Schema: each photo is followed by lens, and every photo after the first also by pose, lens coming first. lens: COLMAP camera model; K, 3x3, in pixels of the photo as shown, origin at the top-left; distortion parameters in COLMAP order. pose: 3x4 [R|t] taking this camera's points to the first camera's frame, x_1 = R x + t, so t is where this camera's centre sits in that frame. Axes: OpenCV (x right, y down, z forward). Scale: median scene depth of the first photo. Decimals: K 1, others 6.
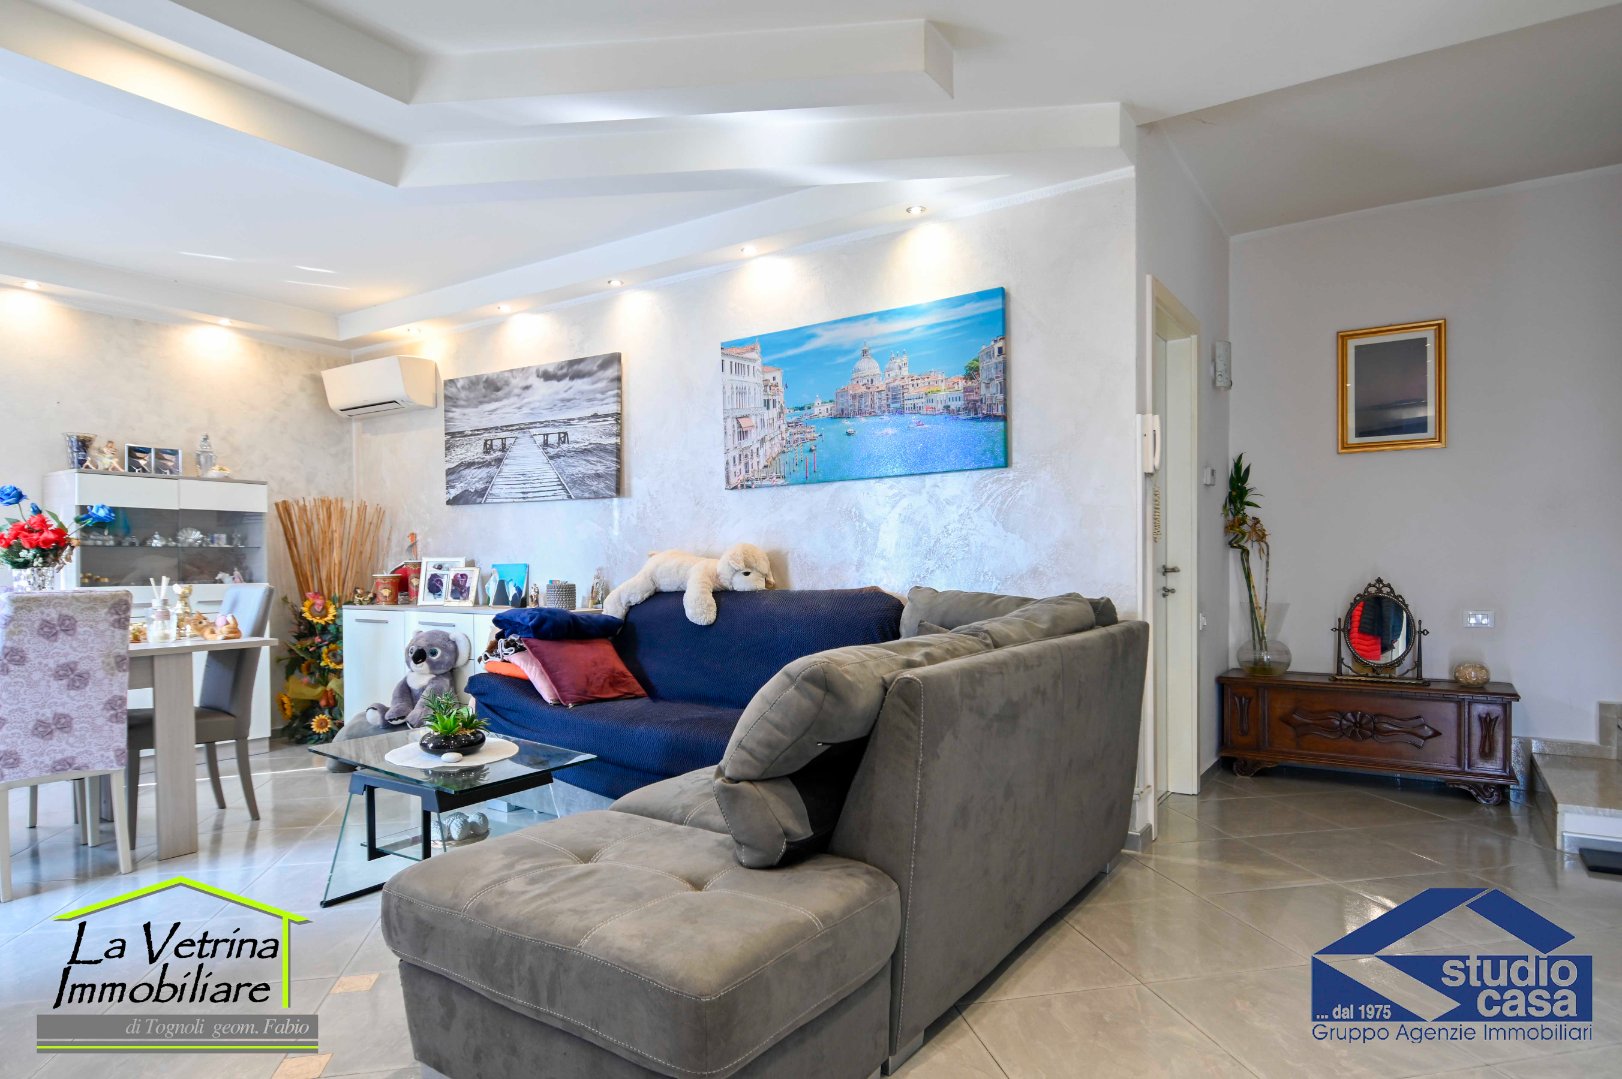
lens RADIAL K [[919.3, 0, 809.6], [0, 919.3, 560.8], [0, 0, 1]] dist [0.036746, -0.034100]
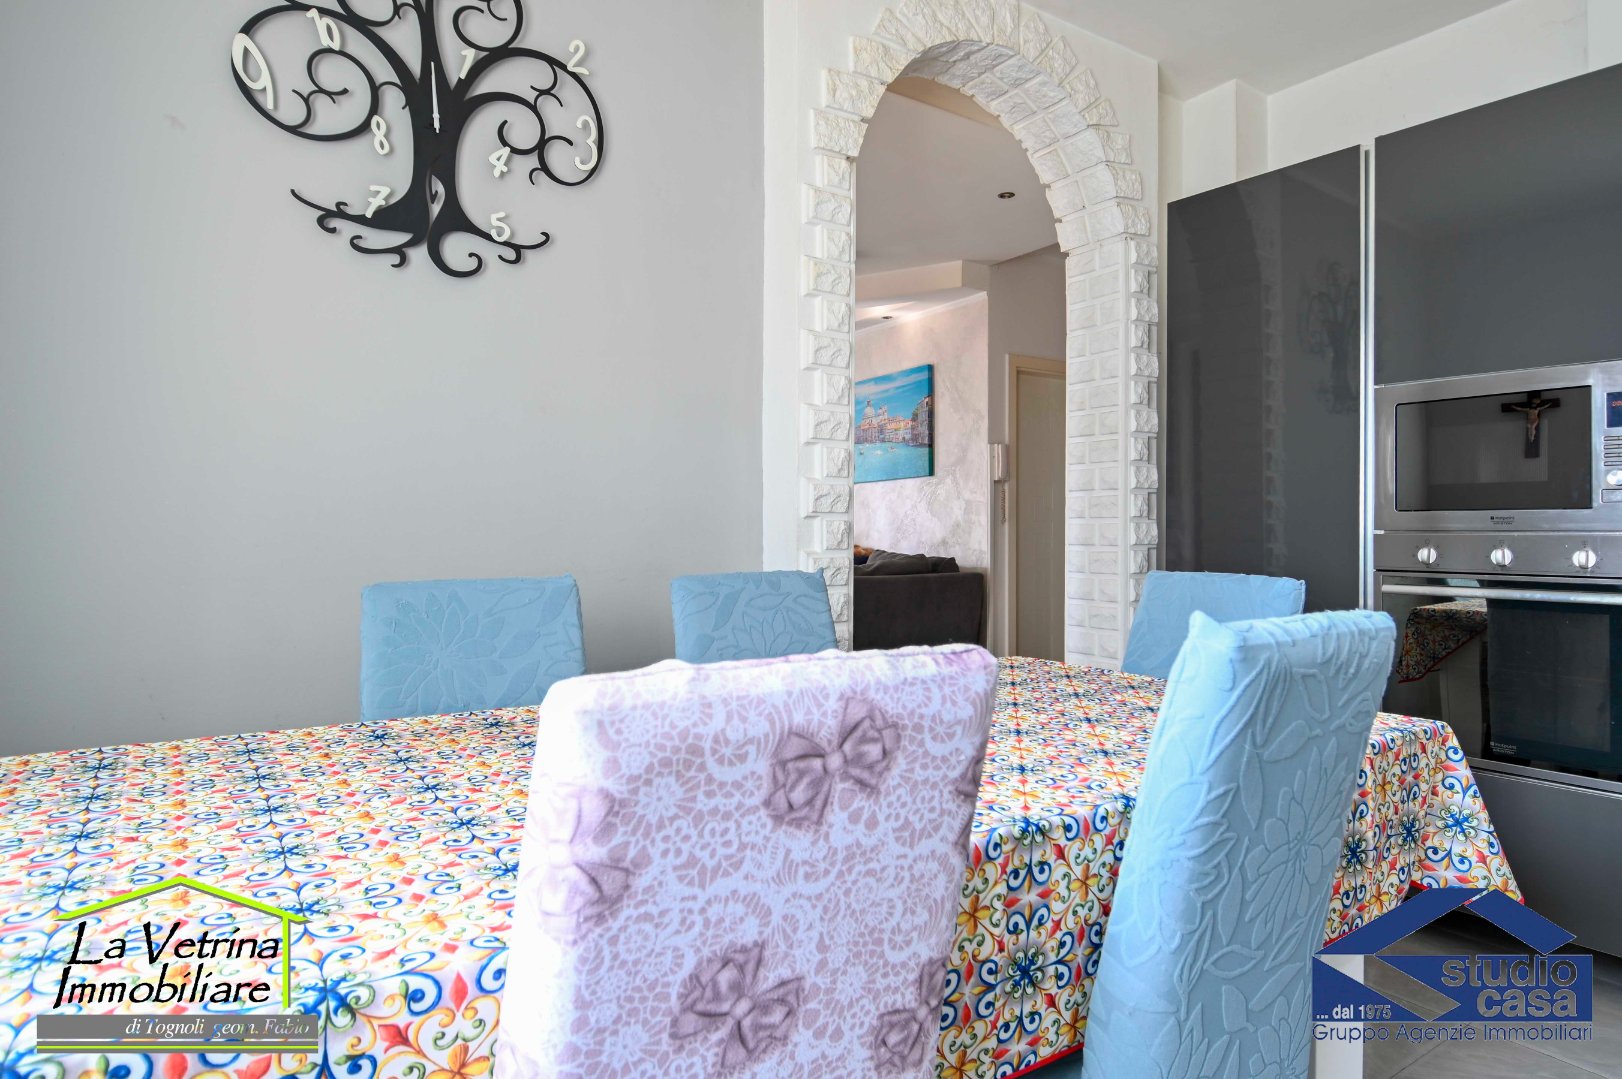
lens RADIAL K [[940.4, 0, 816.1], [0, 940.4, 514.4], [0, 0, 1]] dist [-0.000750, -0.001055]
pose [[0.924689, -0.004037, -0.380703, 0.589897], [-0.002412, 0.999862, -0.016460, -0.006706], [0.380716, 0.016138, 0.924551, -0.529622]]
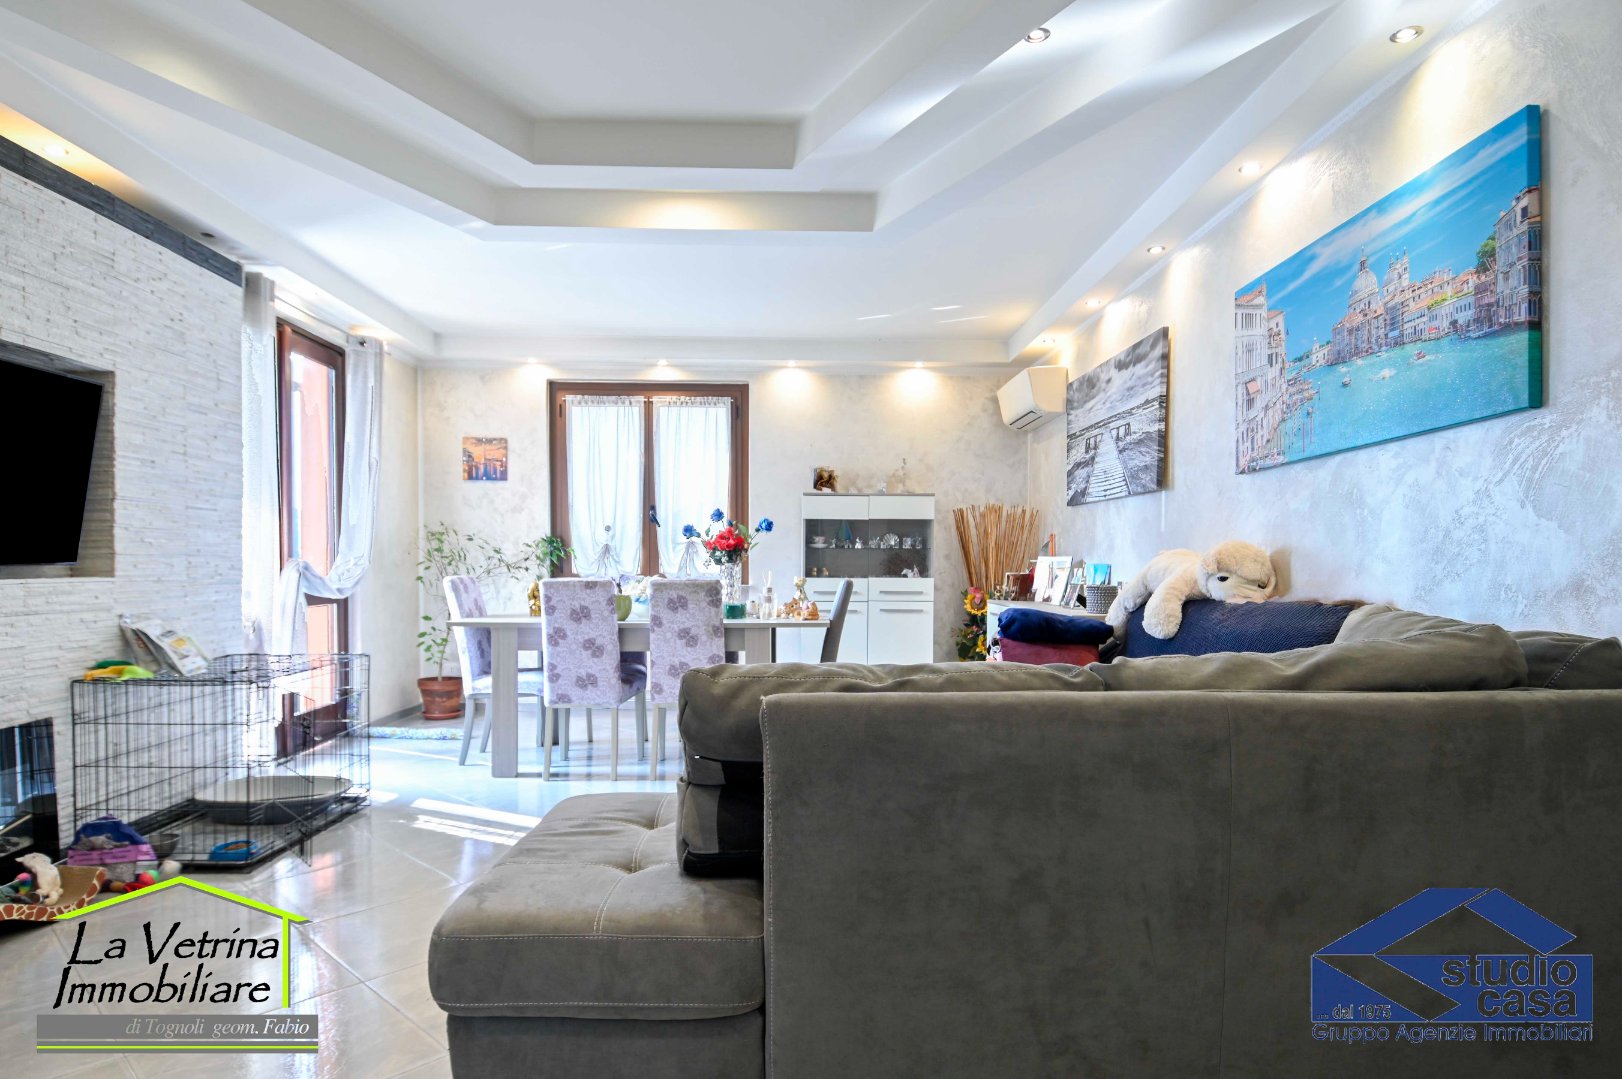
lens RADIAL K [[919.3, 0, 809.6], [0, 919.3, 560.8], [0, 0, 1]] dist [0.036746, -0.034100]
pose [[0.573957, 0.006756, -0.818858, 0.392798], [-0.006644, 0.999971, 0.003593, -0.002481], [0.818858, 0.003378, 0.573986, 0.254516]]
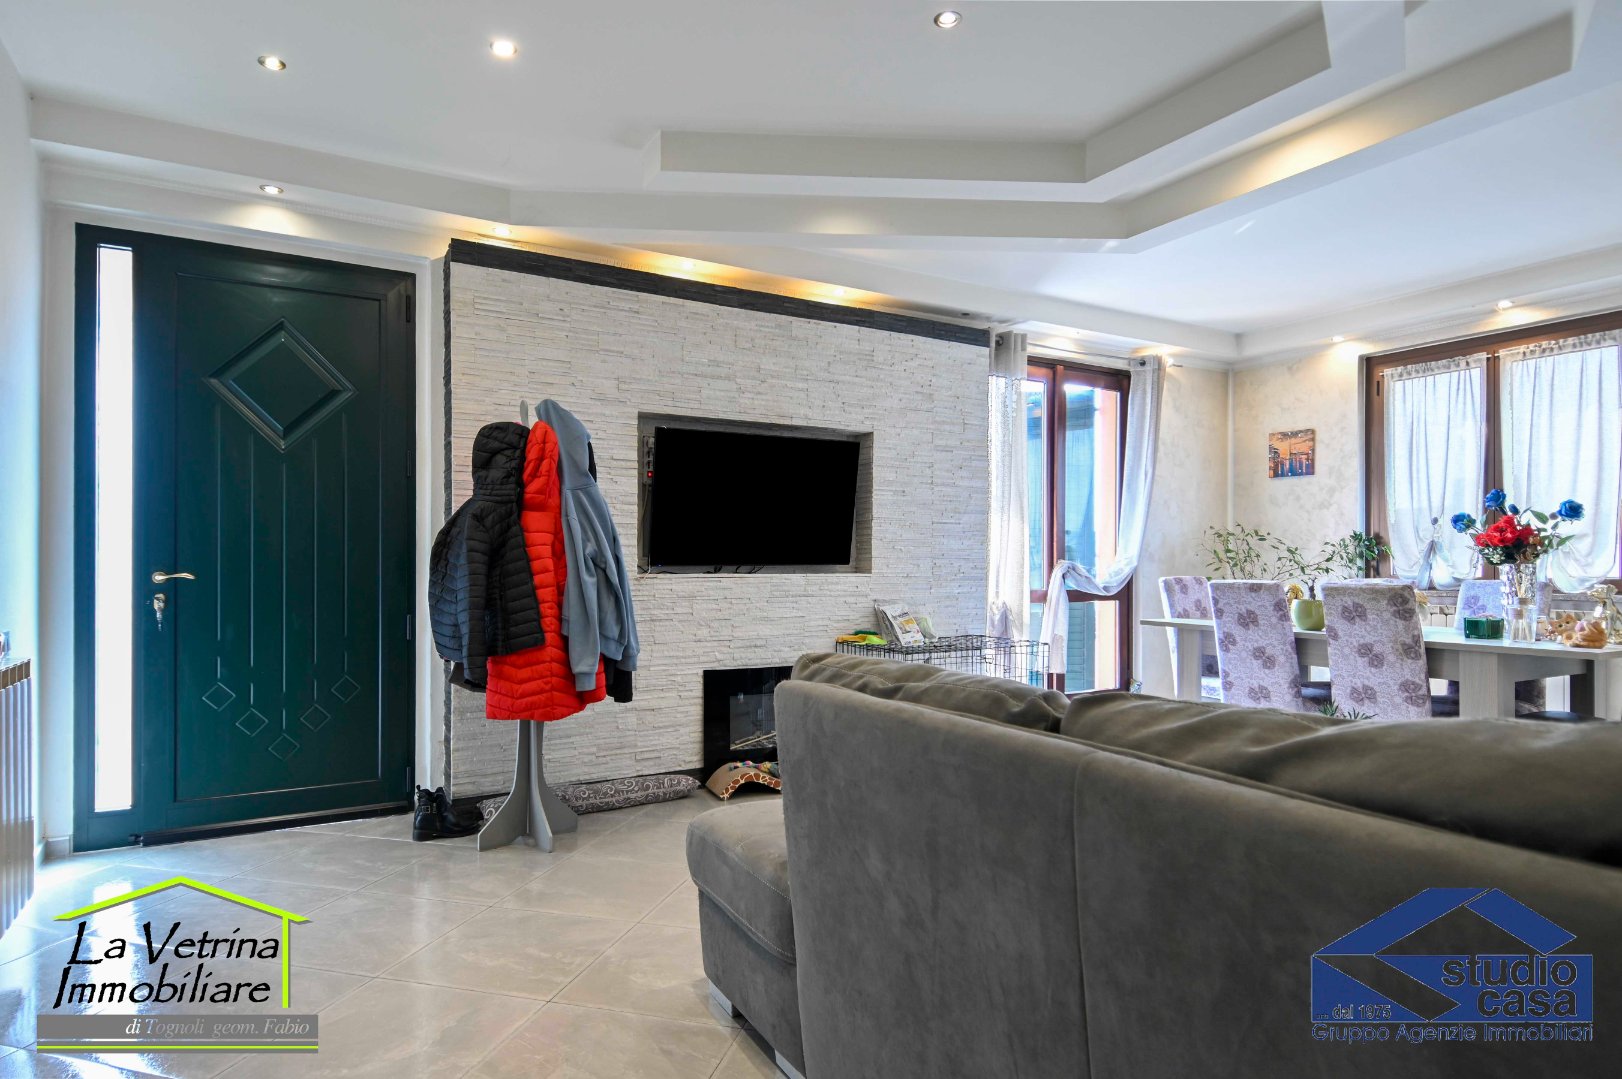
lens RADIAL K [[903.4, 0, 811.0], [0, 903.4, 539.5], [0, 0, 1]] dist [0.039331, -0.029238]
pose [[-0.437920, -0.015774, -0.898876, 0.446129], [0.002645, 0.999819, -0.018835, -0.003058], [0.899010, -0.010626, -0.437799, 0.681393]]
